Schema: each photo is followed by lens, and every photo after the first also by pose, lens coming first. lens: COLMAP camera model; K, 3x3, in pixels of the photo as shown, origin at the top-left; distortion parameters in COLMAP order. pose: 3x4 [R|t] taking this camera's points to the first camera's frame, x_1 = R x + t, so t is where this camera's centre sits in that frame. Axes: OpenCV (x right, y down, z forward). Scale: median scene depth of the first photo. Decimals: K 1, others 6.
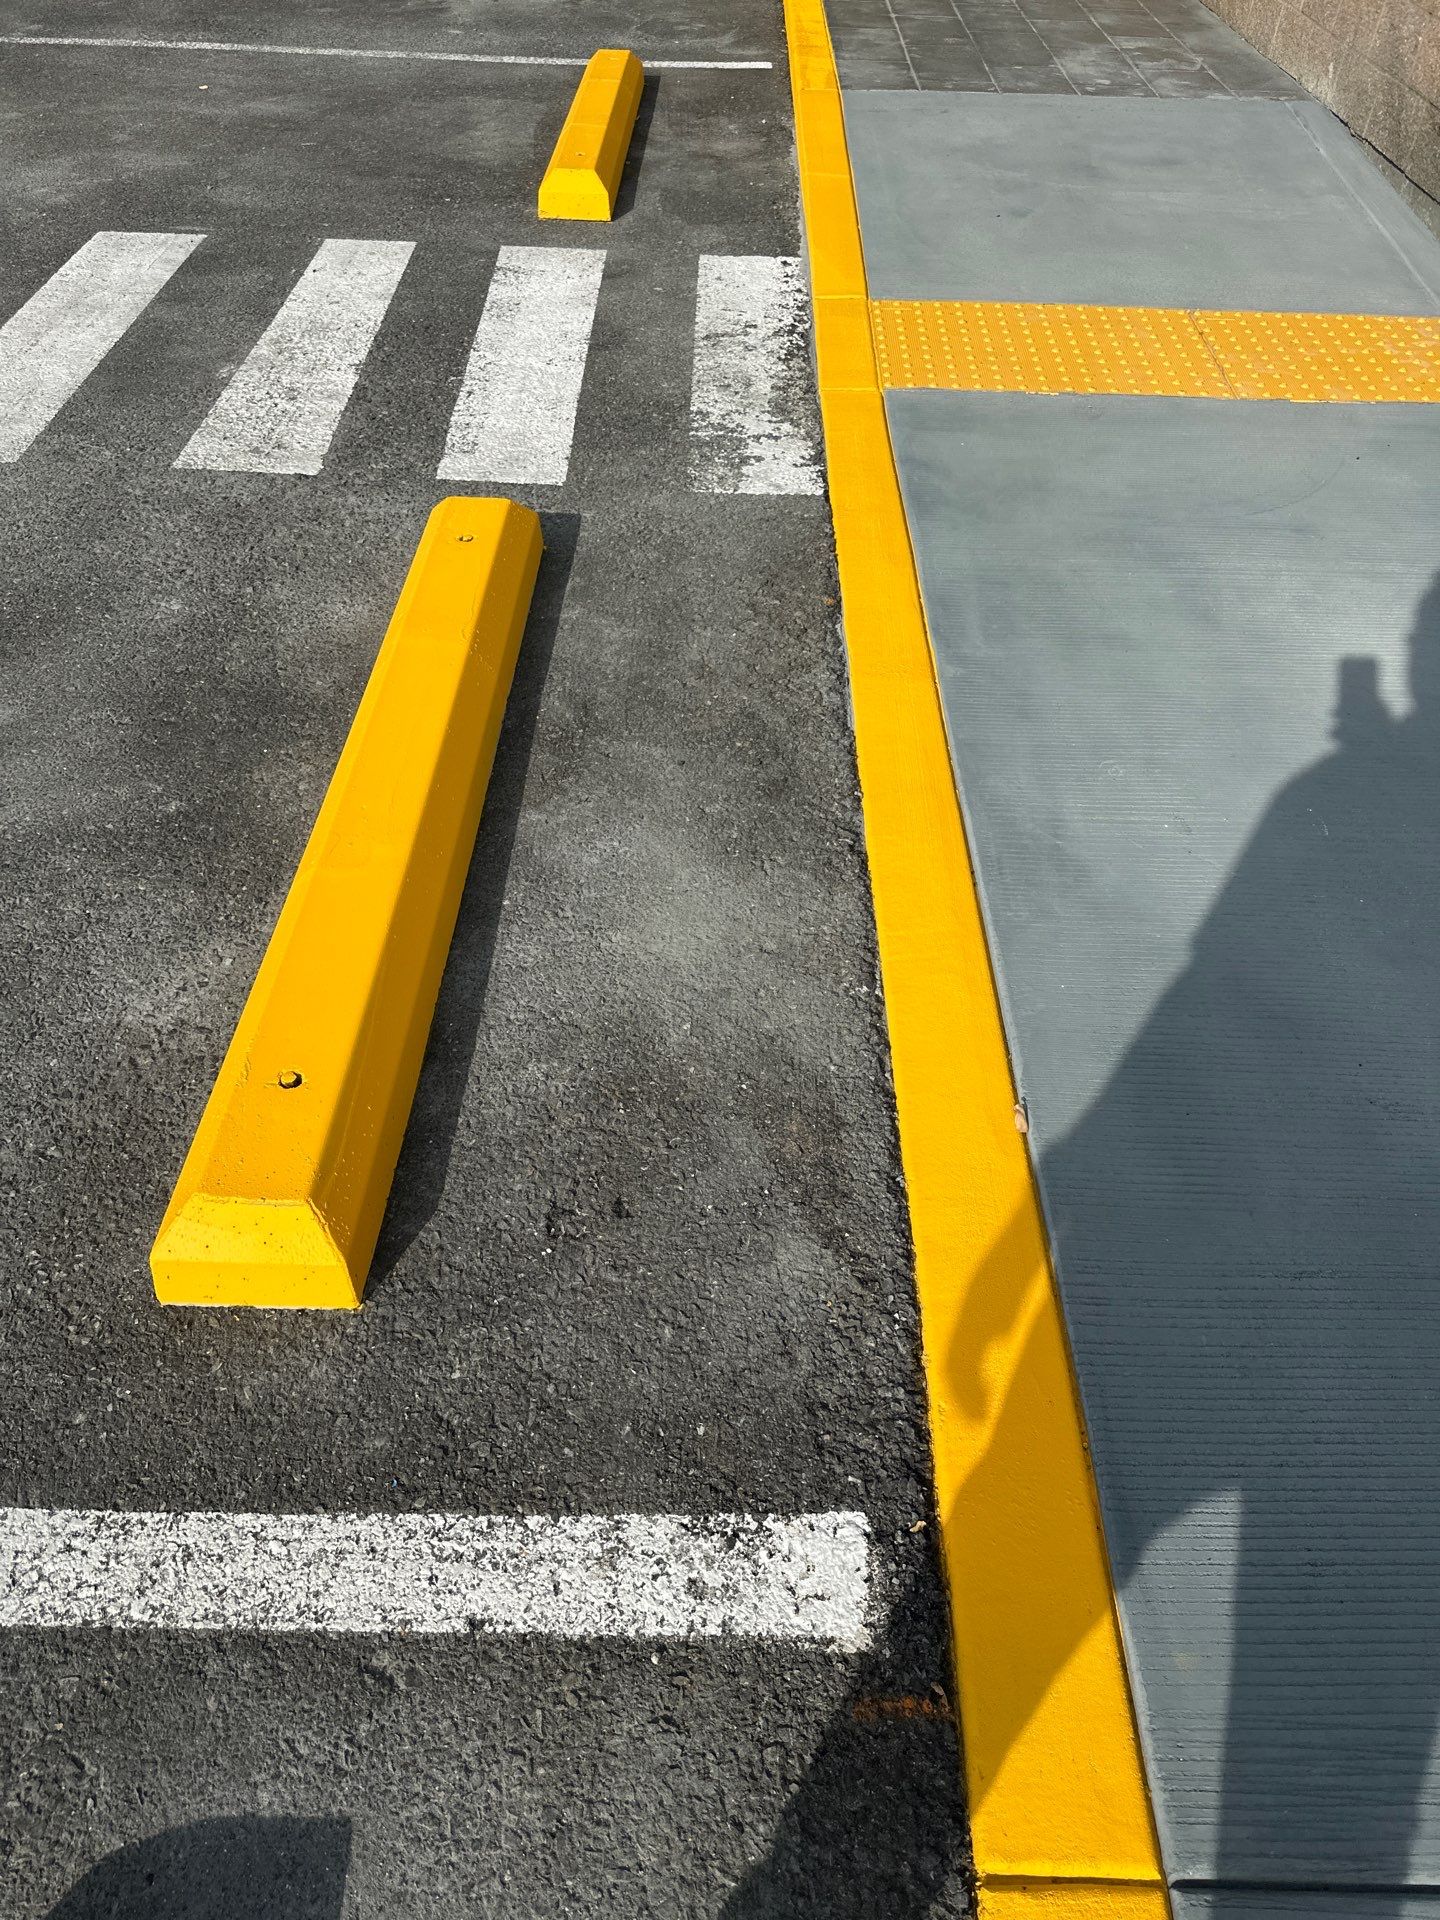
lens RADIAL K [[1353.6, 0, 718.2], [0, 1353.6, 963.5], [0, 0, 1]] dist [0.050977, -0.062325]
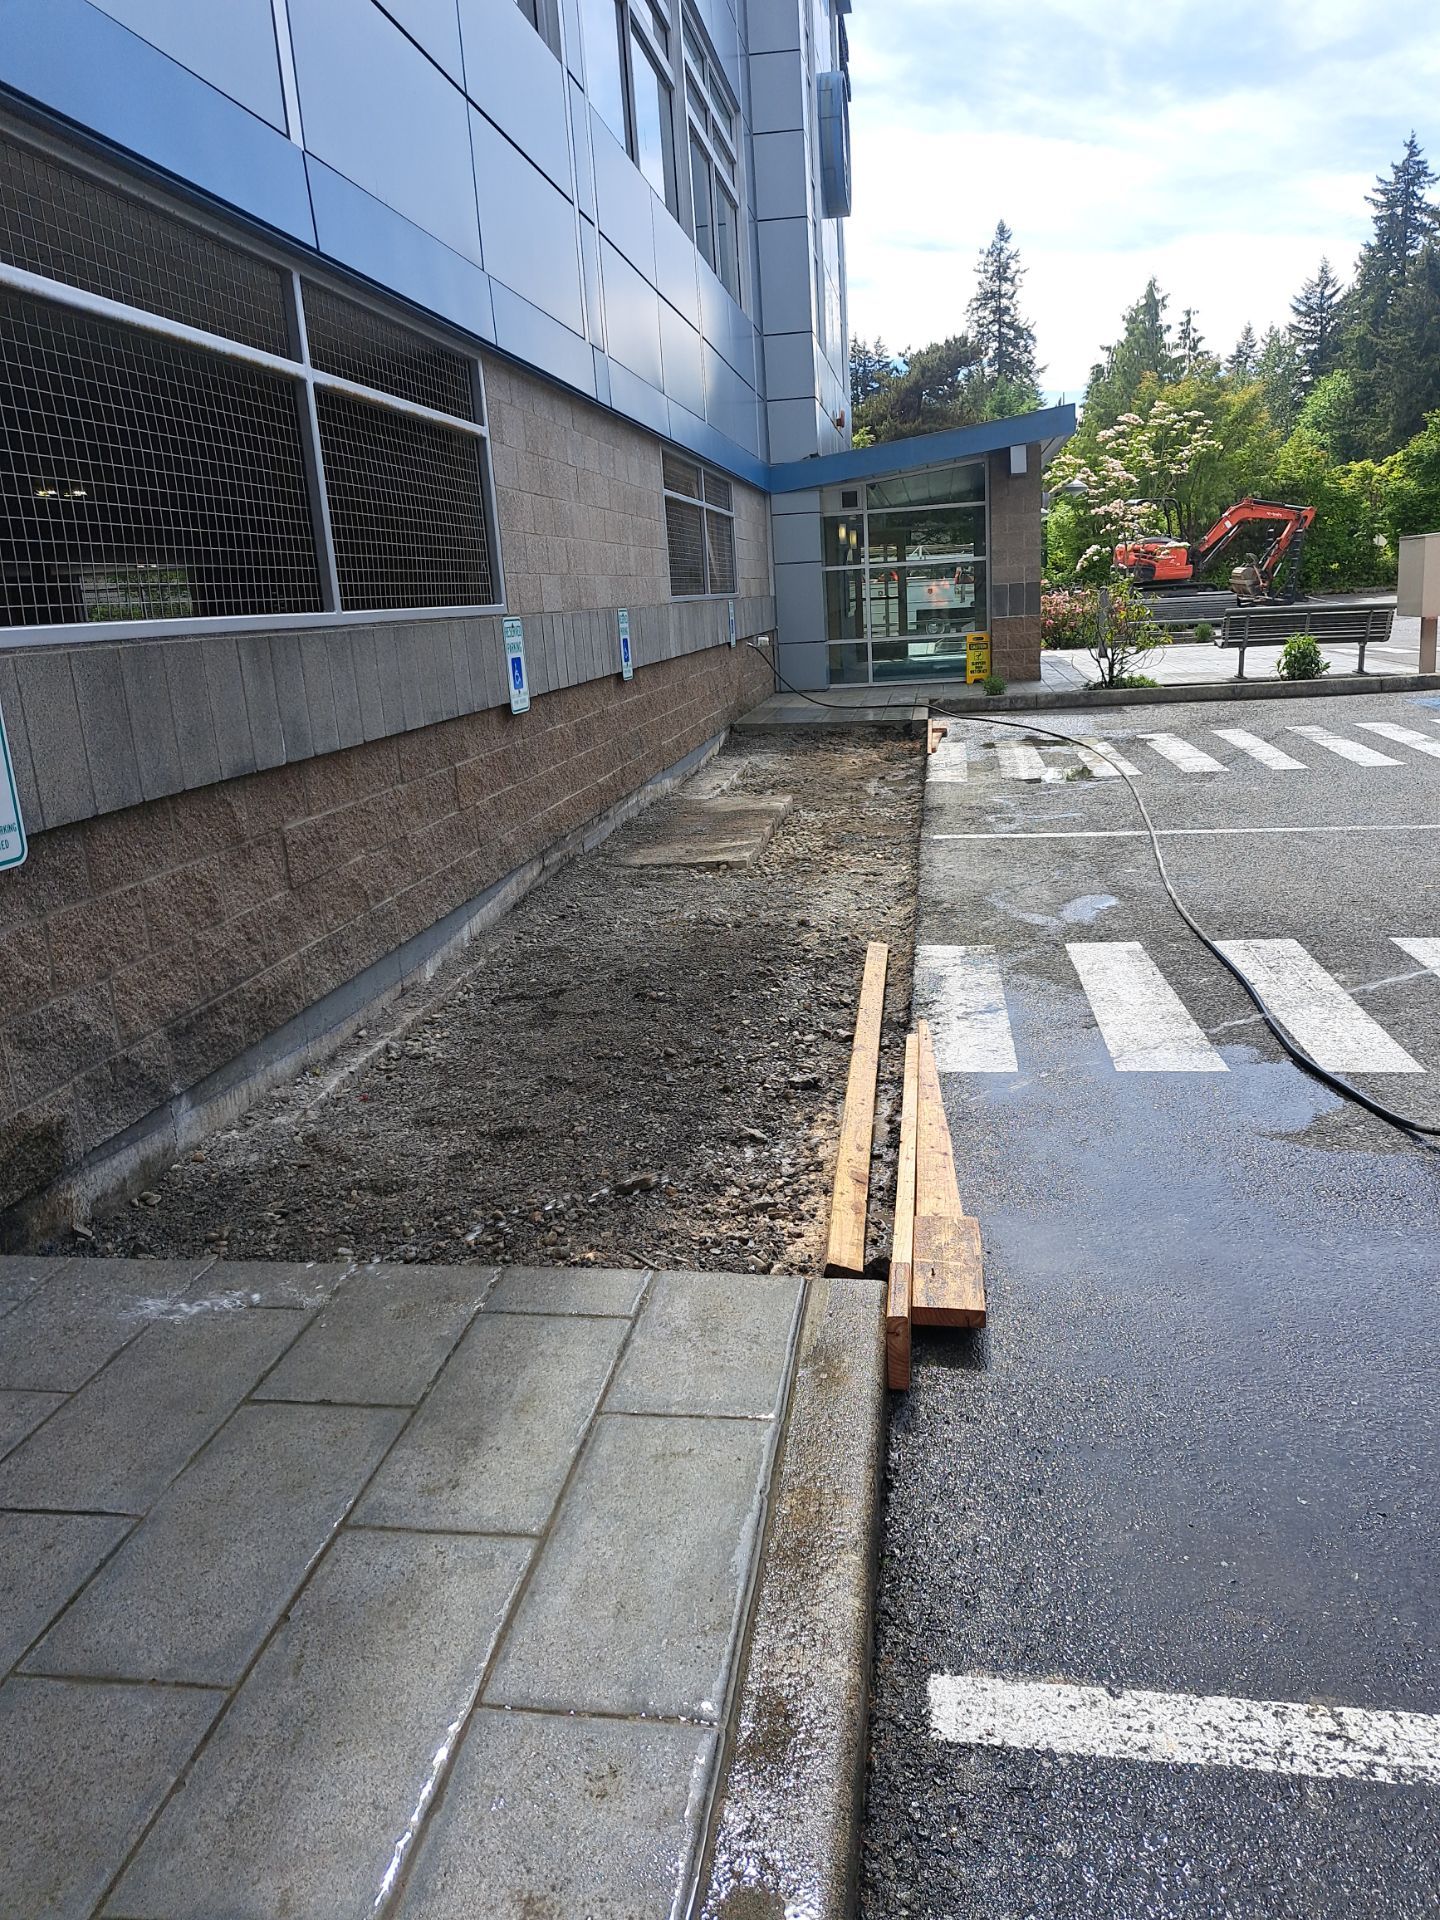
lens RADIAL K [[1370.3, 0, 751.1], [0, 1370.3, 930.3], [0, 0, 1]] dist [0.133303, -0.200796]
pose [[-0.993183, -0.014554, 0.115651, 0.072219], [0.091518, 0.517107, 0.851014, -1.618184], [-0.072190, 0.855797, -0.512250, 1.620380]]
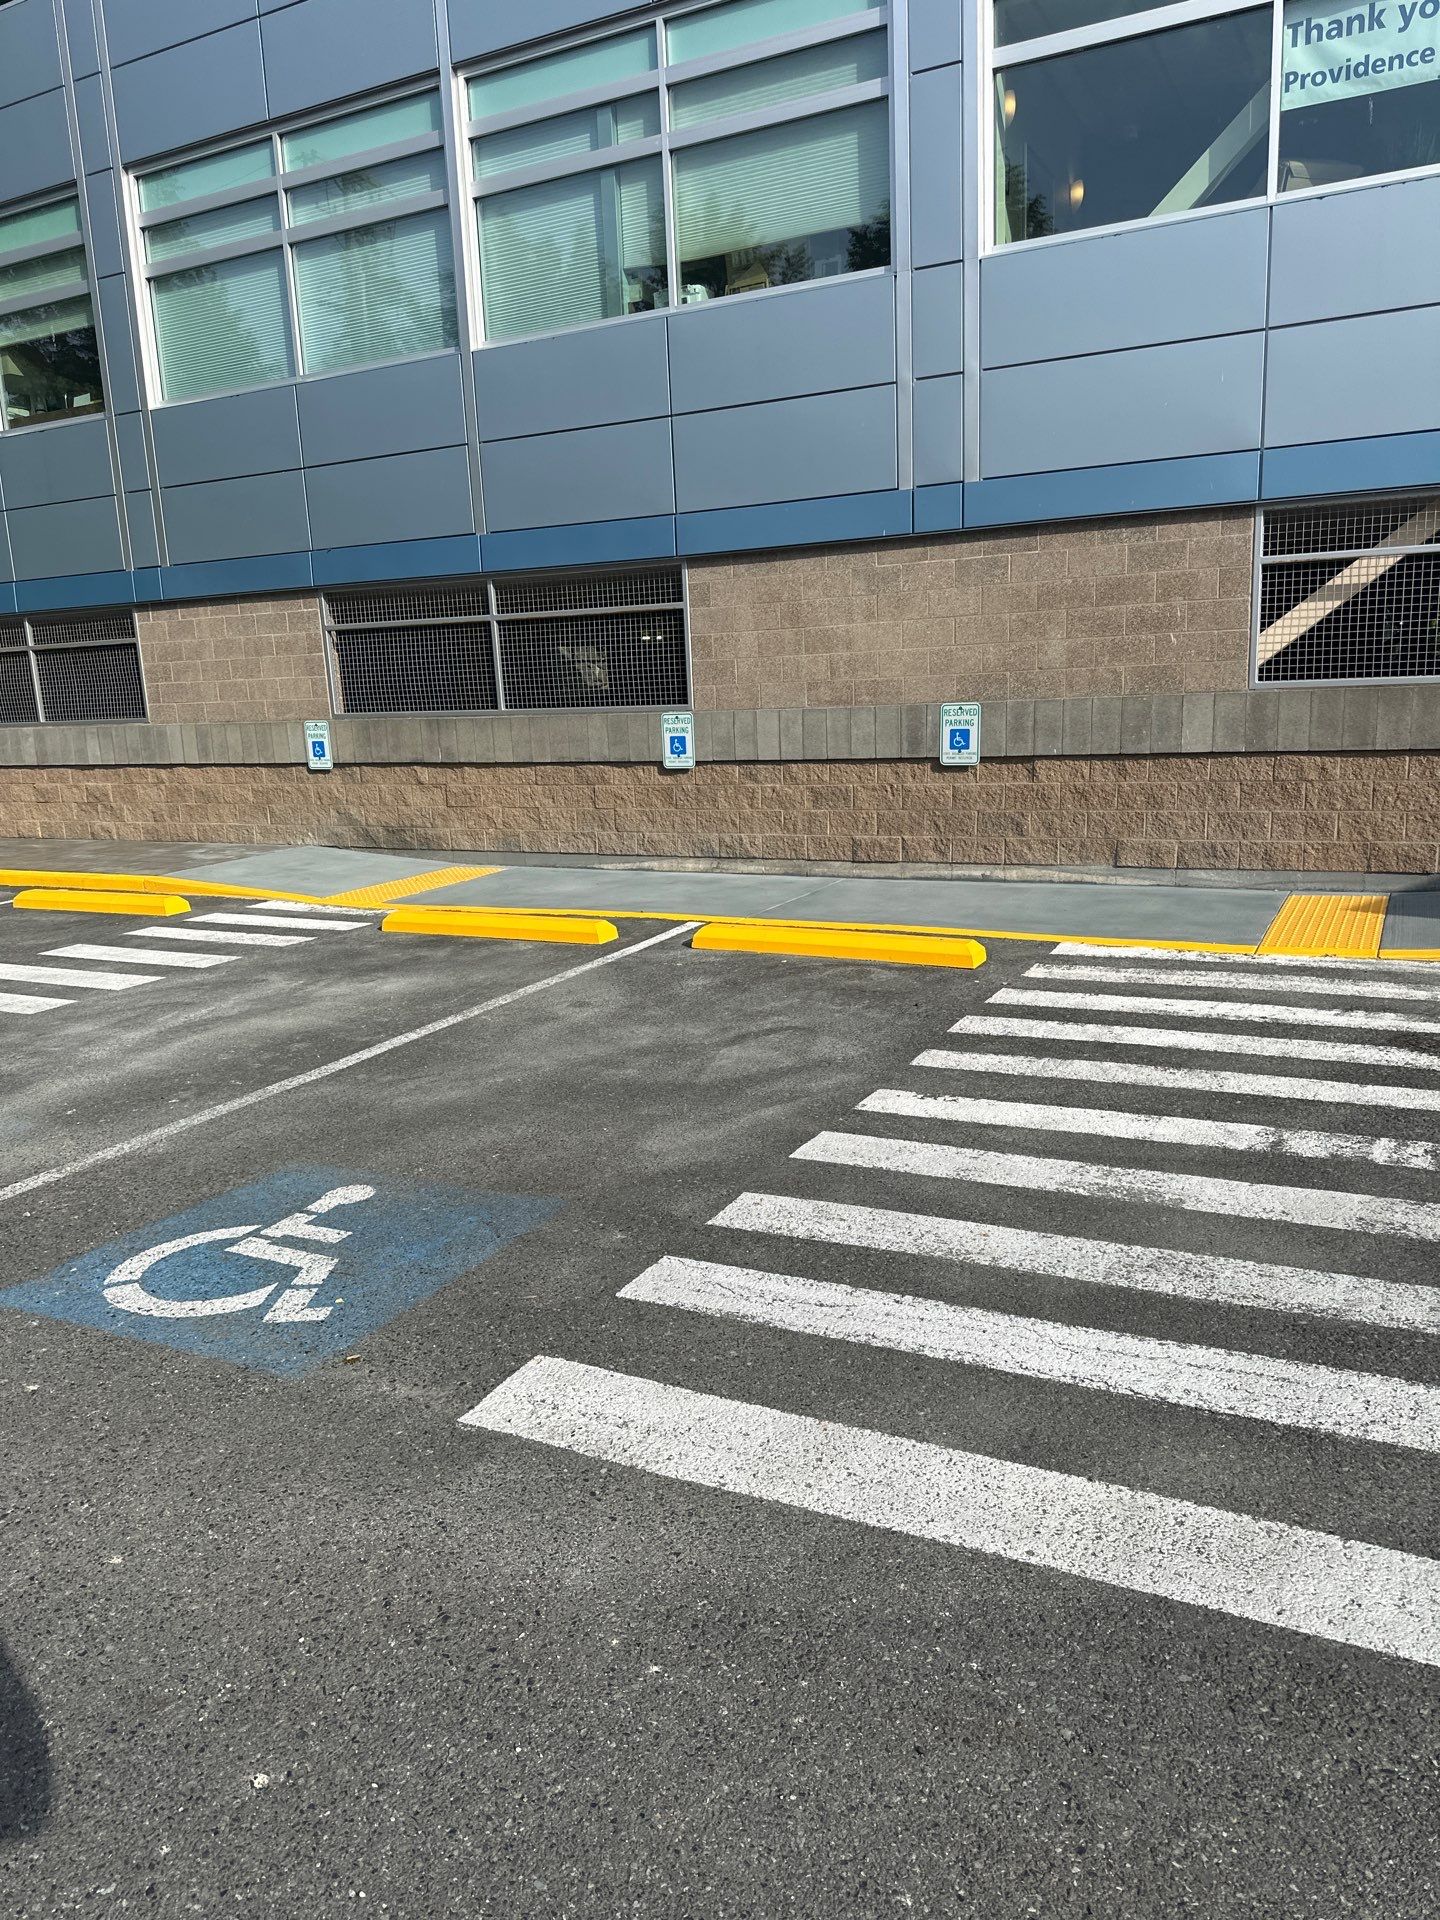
lens RADIAL K [[1333.4, 0, 727.3], [0, 1333.4, 959.3], [0, 0, 1]] dist [0.173214, -0.337440]
pose [[0.442042, -0.241338, 0.863918, -2.087762], [0.673560, 0.725363, -0.142009, 0.599059], [-0.592382, 0.644674, 0.483196, -0.811424]]
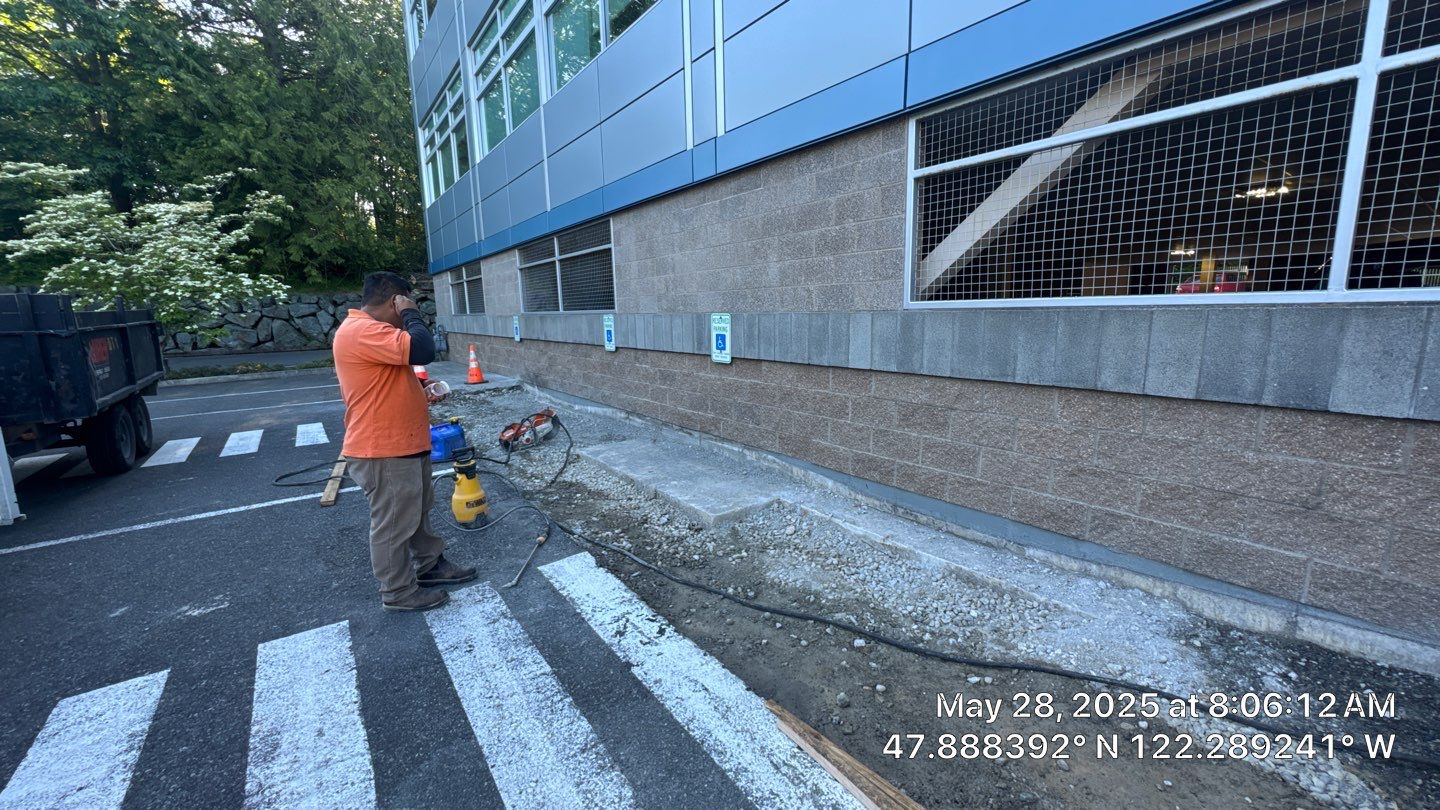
lens RADIAL K [[568.9, 0, 720.0], [0, 568.9, 407.2], [0, 0, 1]] dist [-0.003509, -0.000267]
pose [[0.797570, -0.161411, 0.581230, -0.281538], [0.463370, 0.780854, -0.418994, 0.940100], [-0.386225, 0.603501, 0.697579, -0.968481]]
